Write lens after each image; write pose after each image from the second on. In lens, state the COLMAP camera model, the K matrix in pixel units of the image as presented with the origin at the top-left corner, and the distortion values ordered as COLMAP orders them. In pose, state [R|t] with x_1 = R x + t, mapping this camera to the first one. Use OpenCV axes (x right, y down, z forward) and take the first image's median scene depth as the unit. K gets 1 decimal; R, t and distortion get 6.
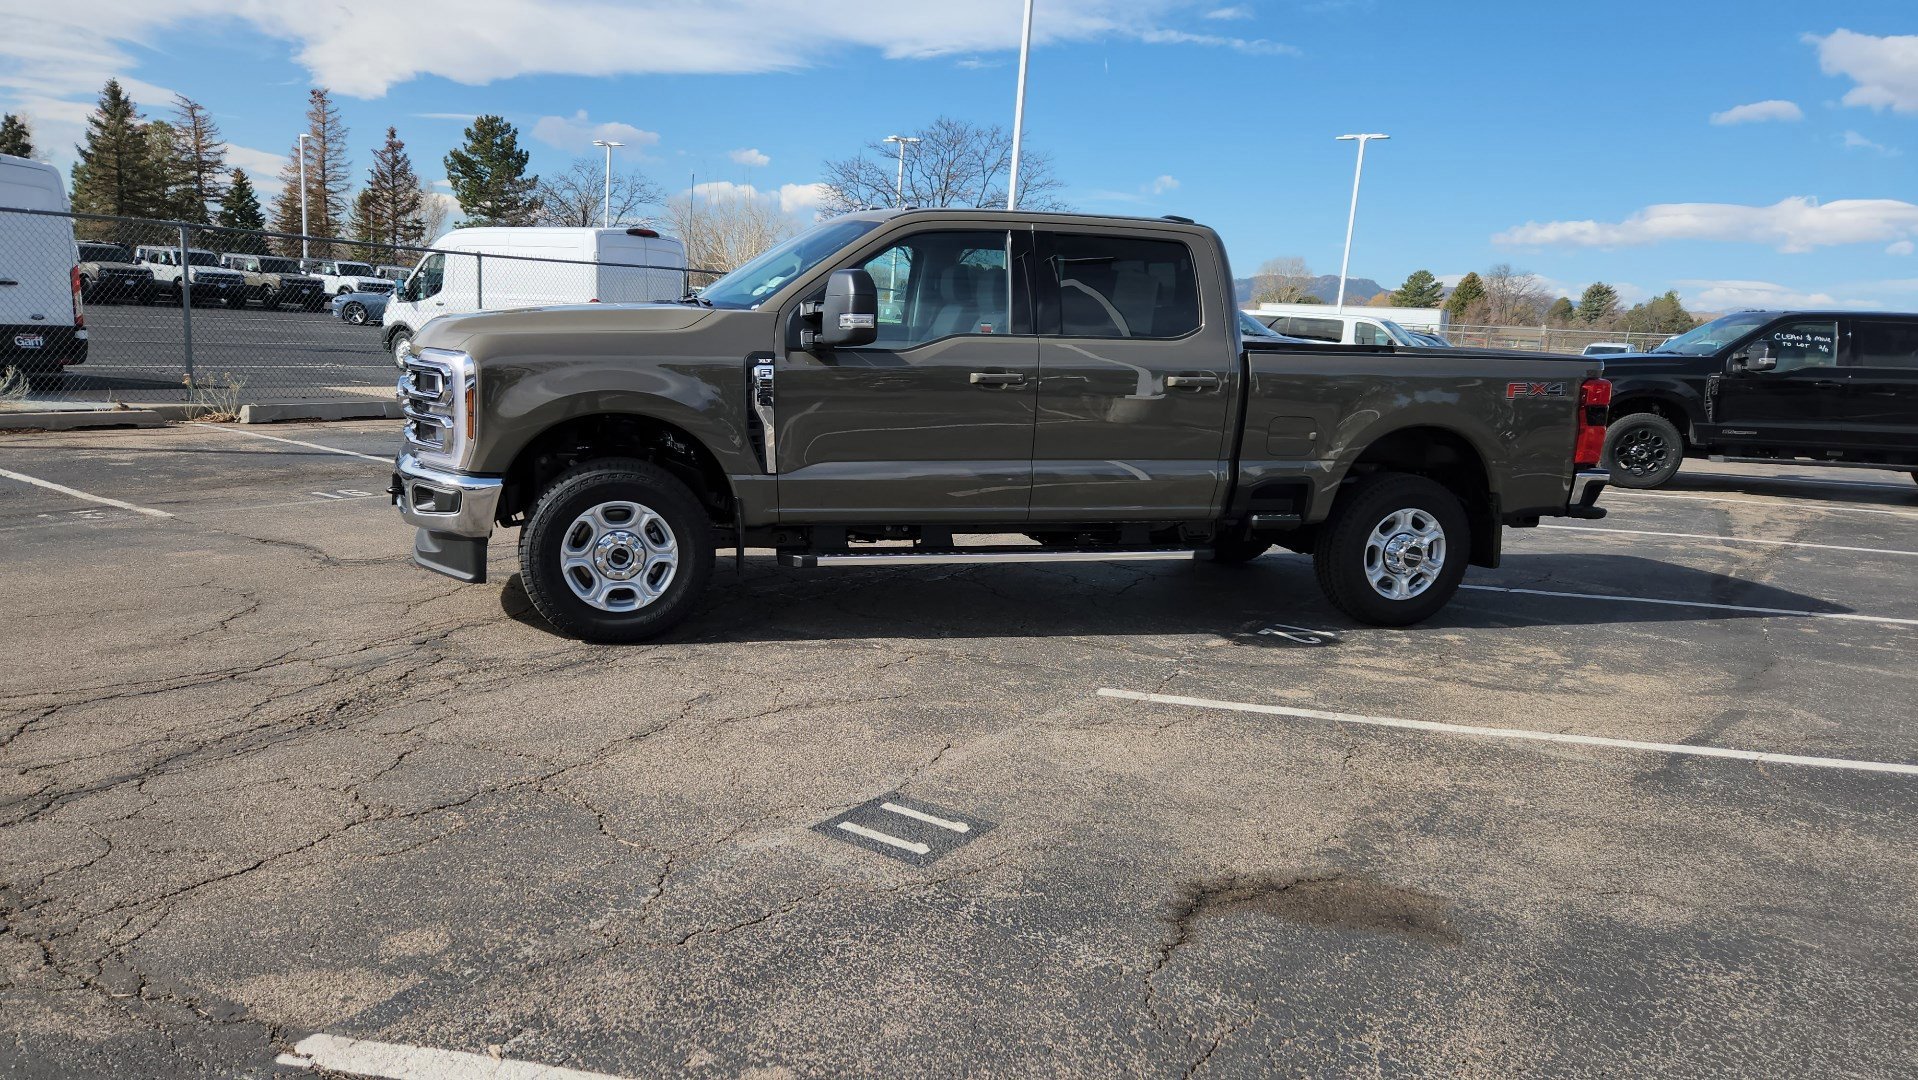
lens RADIAL K [[1279.0, 0, 933.8], [0, 1279.0, 550.4], [0, 0, 1]] dist [0.076142, -0.061553]
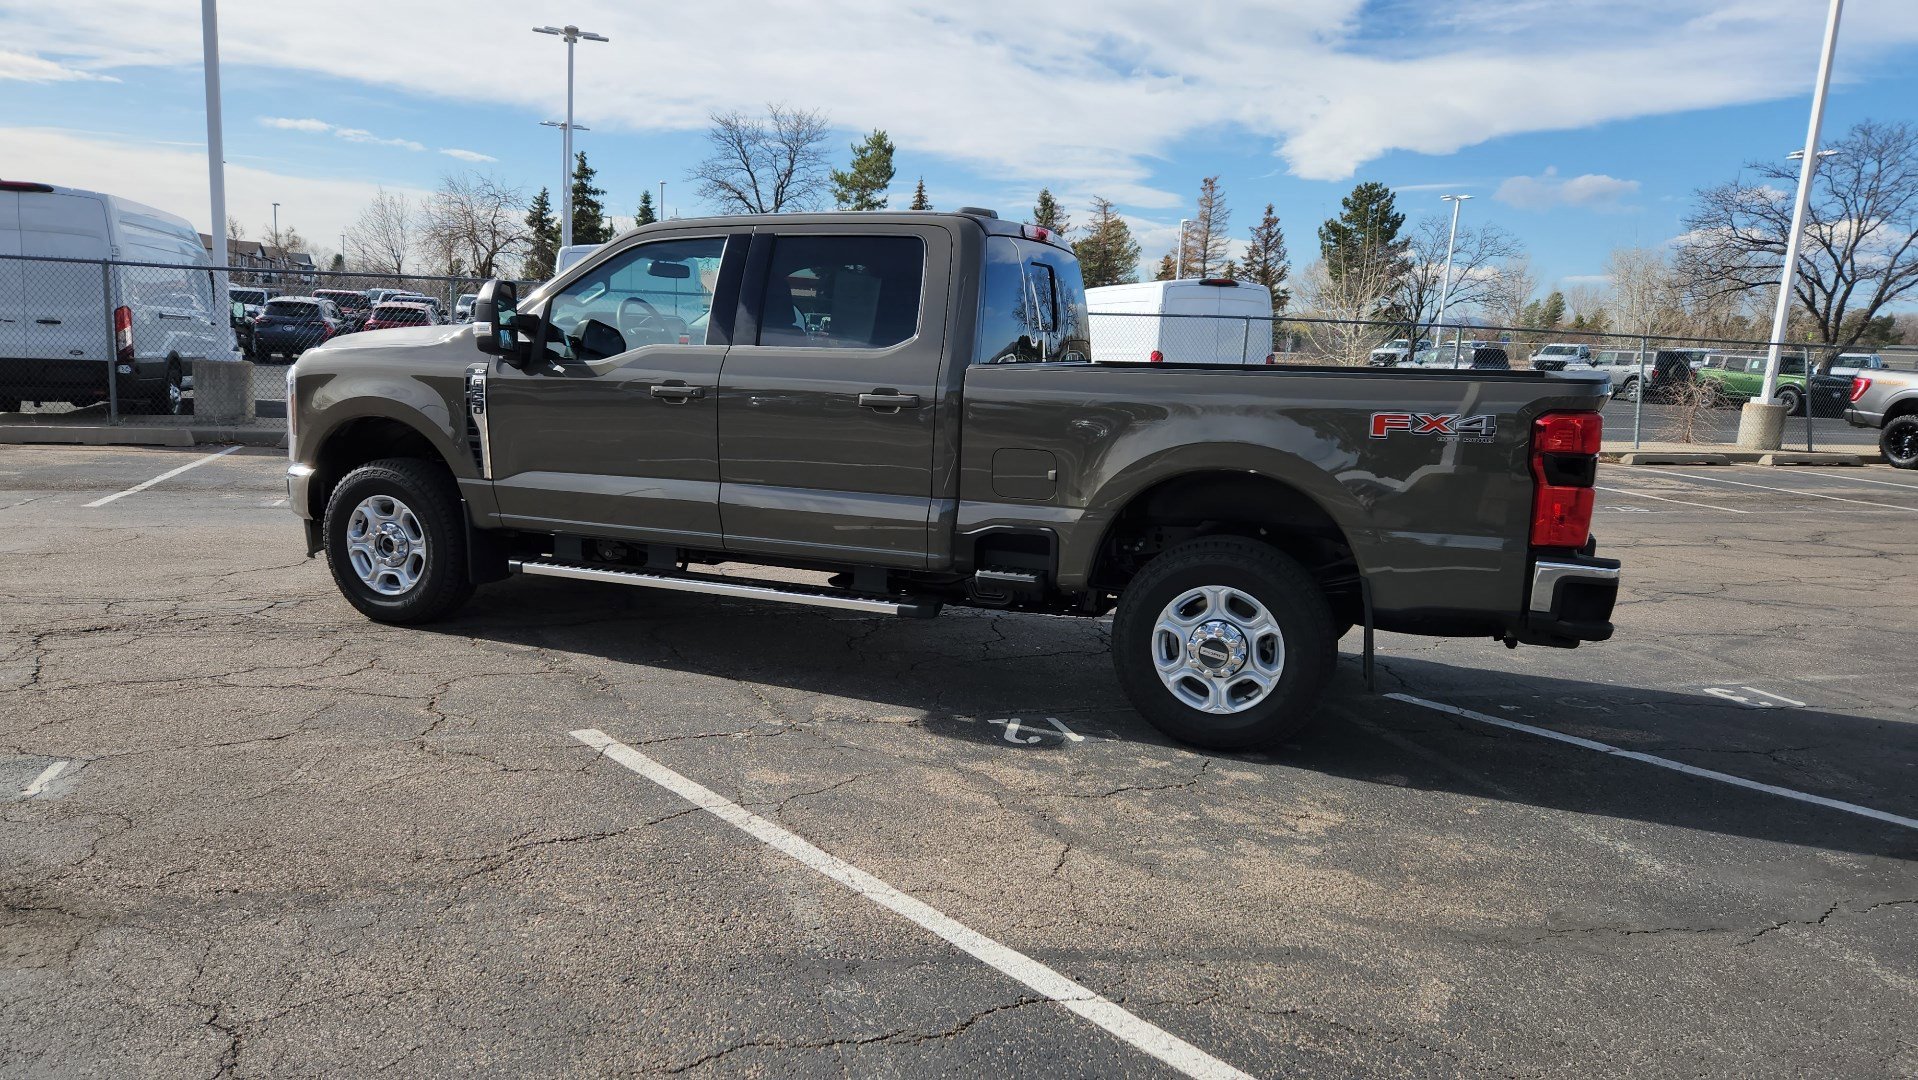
lens RADIAL K [[1279.0, 0, 931.3], [0, 1279.0, 548.3], [0, 0, 1]] dist [0.076142, -0.061553]
pose [[0.771664, 0.079770, -0.631008, 0.726439], [-0.112394, 0.993593, -0.011841, -0.028231], [0.626021, 0.080058, 0.775686, 0.363829]]
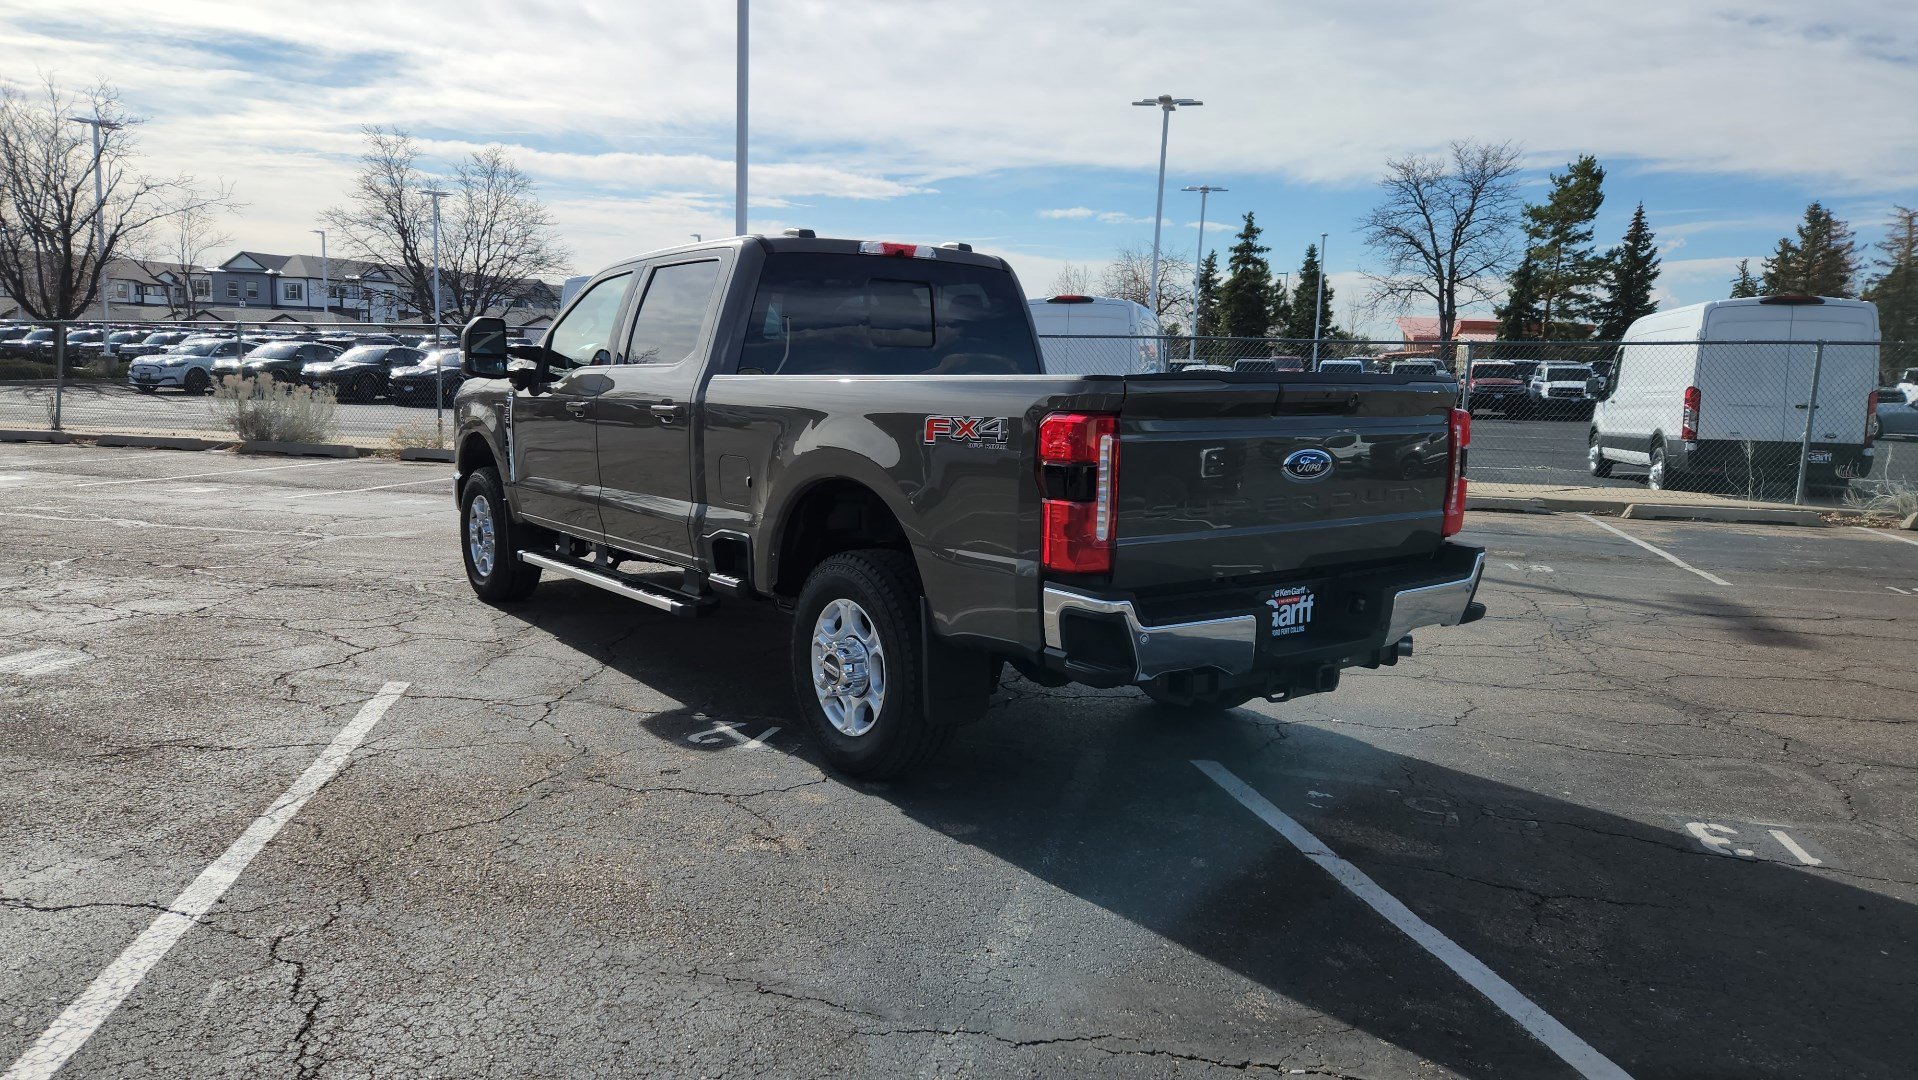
lens RADIAL K [[1279.0, 0, 925.5], [0, 1279.0, 523.1], [0, 0, 1]] dist [0.076142, -0.061553]
pose [[0.326041, 0.064426, -0.943158, 1.067216], [-0.175340, 0.984486, 0.006635, -0.088259], [0.928953, 0.163210, 0.332279, 0.847417]]
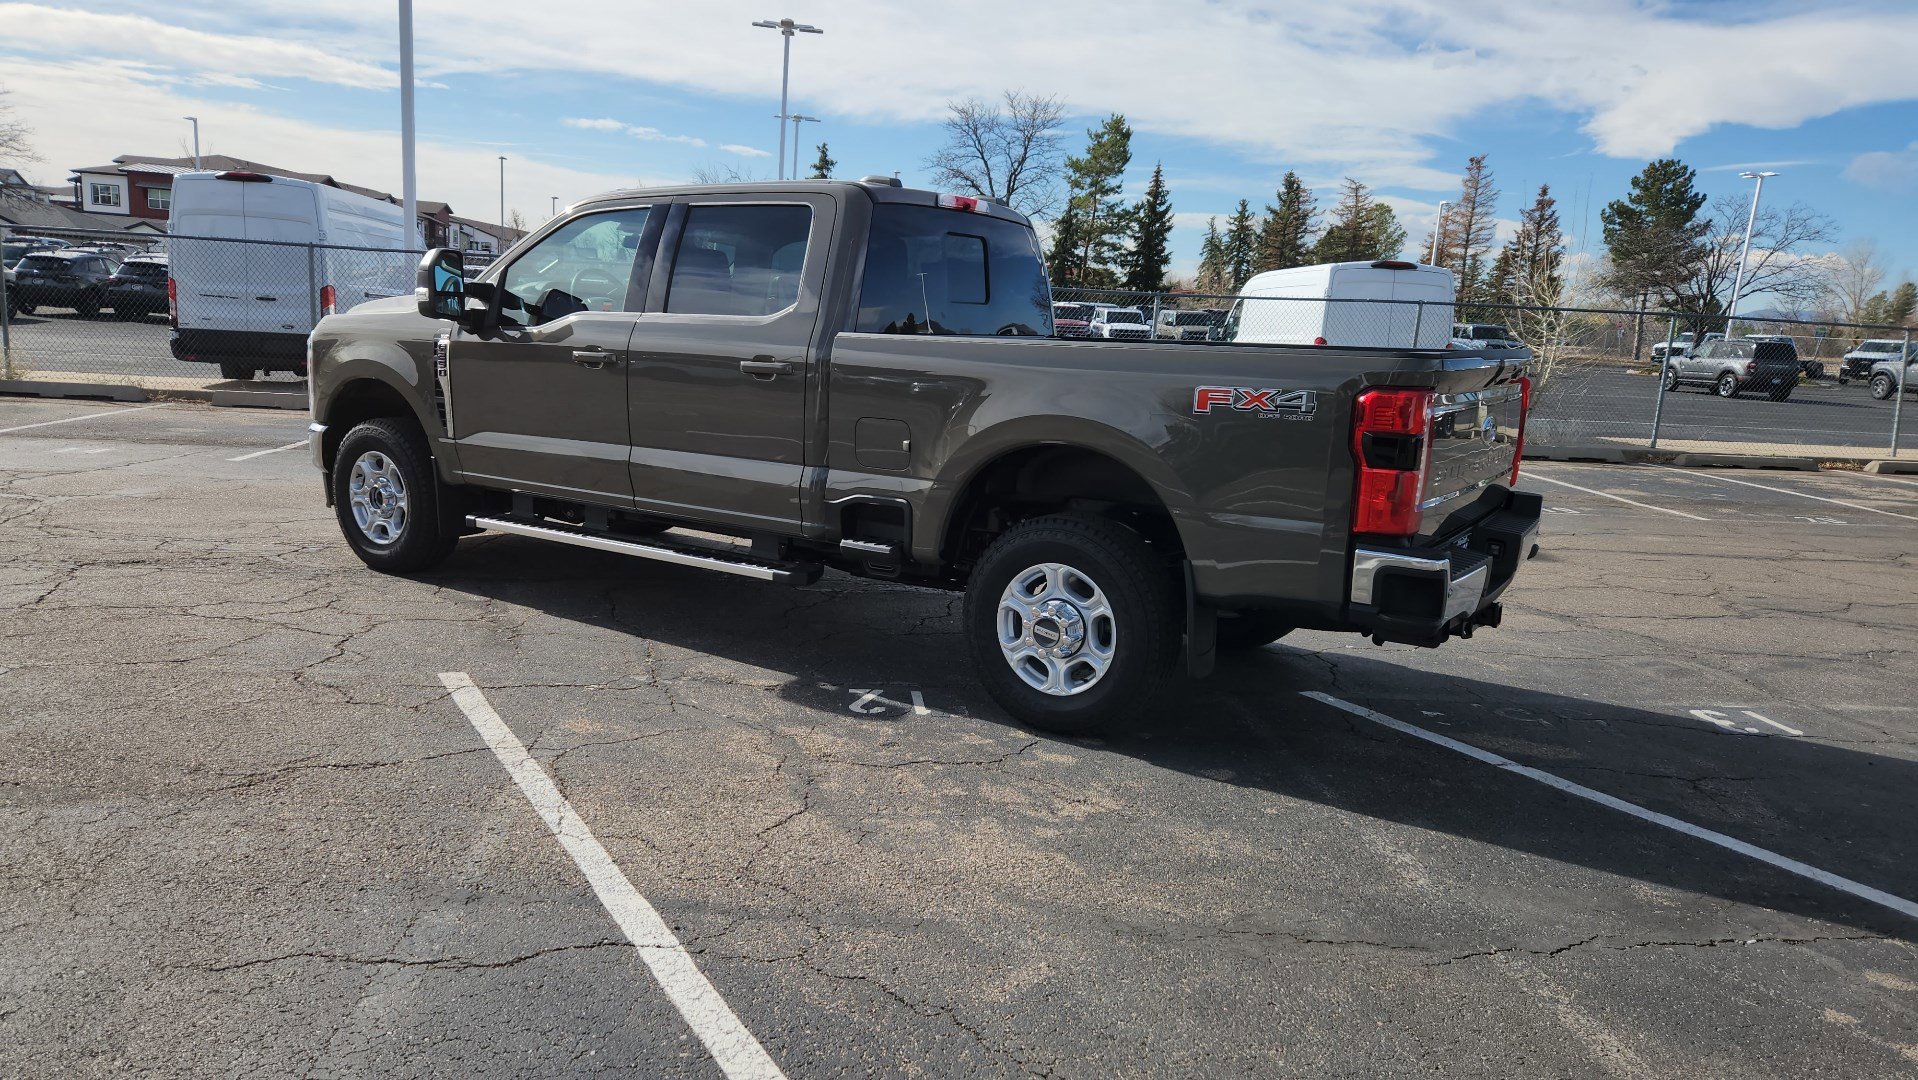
lens RADIAL K [[1279.0, 0, 932.6], [0, 1279.0, 558.1], [0, 0, 1]] dist [0.076142, -0.061553]
pose [[0.636203, 0.121003, -0.761974, 0.892244], [-0.153853, 0.987686, 0.028388, -0.047015], [0.756026, 0.099171, 0.646985, 0.527648]]
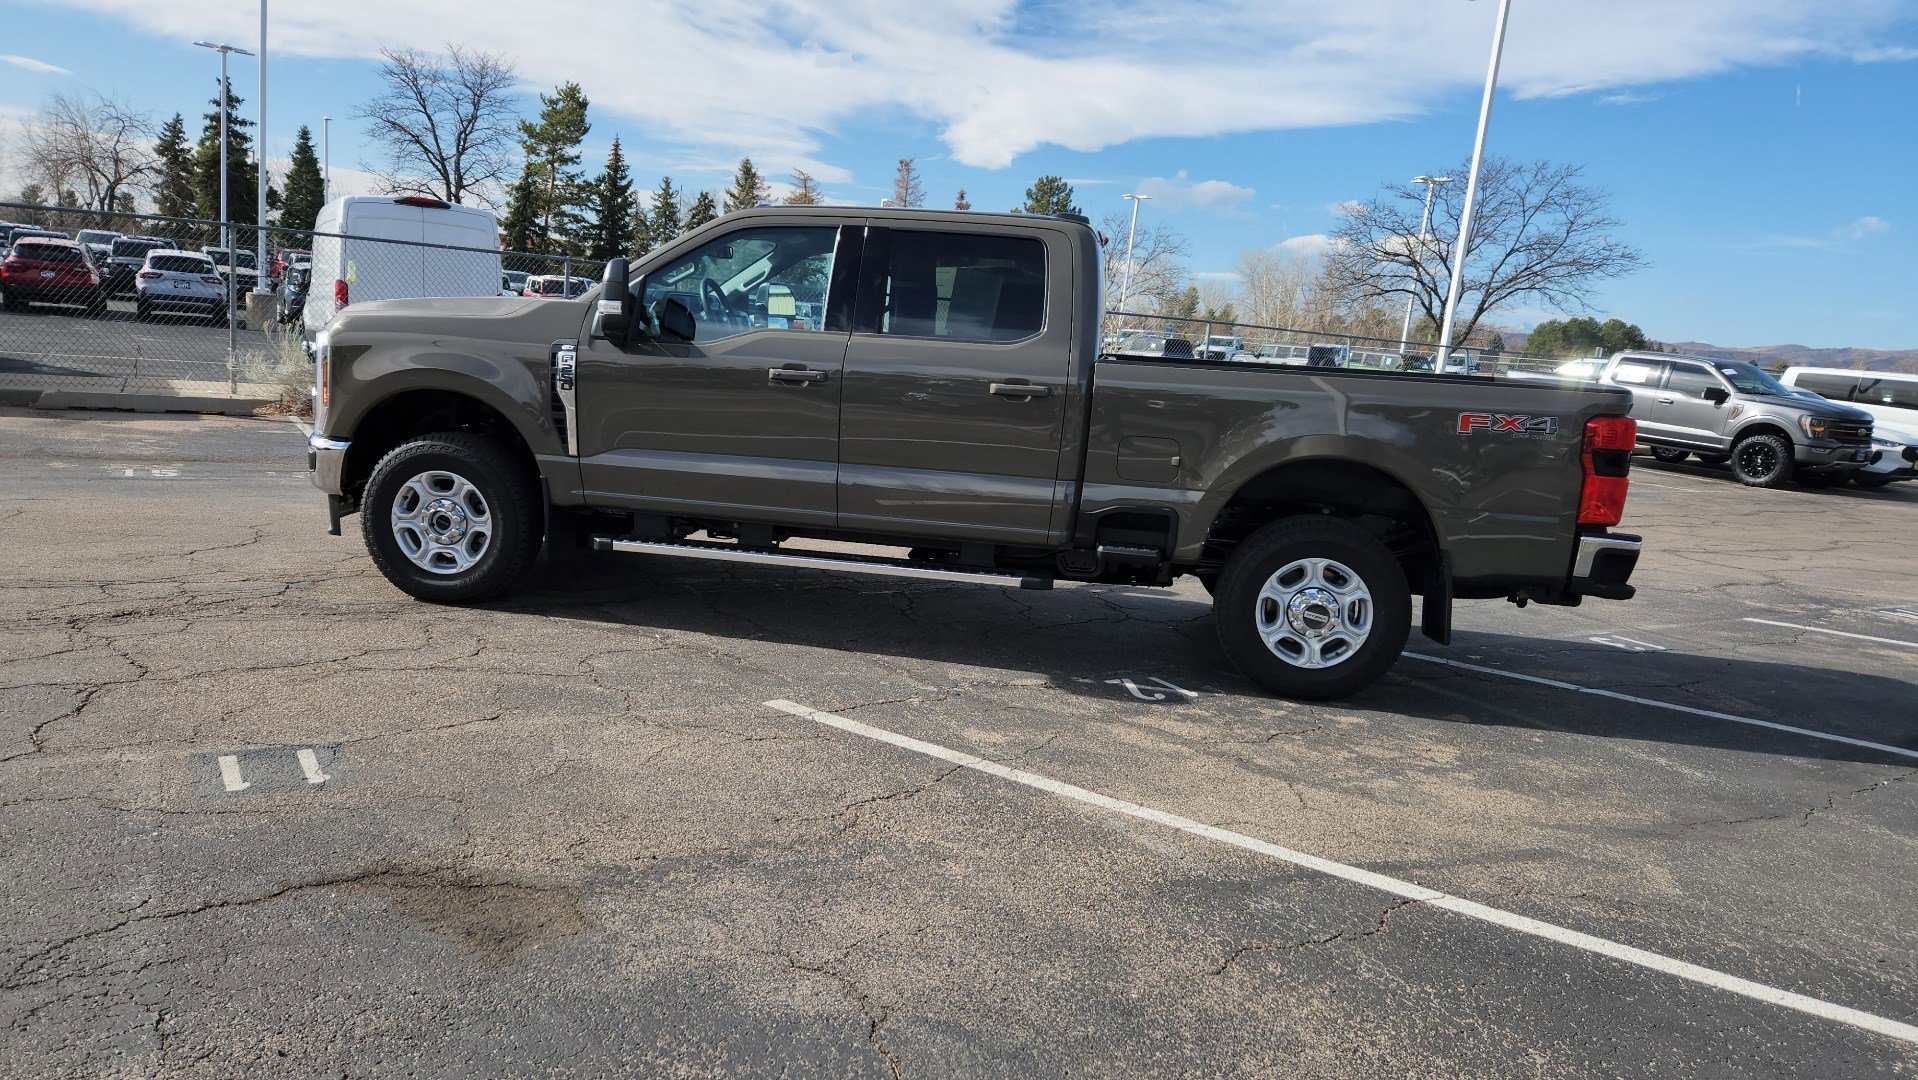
lens RADIAL K [[1279.0, 0, 936.1], [0, 1279.0, 548.8], [0, 0, 1]] dist [0.076142, -0.061553]
pose [[0.906928, 0.088442, -0.411897, 0.509323], [-0.105236, 0.994280, -0.018221, 0.002401], [0.407930, 0.059872, 0.911048, 0.152002]]
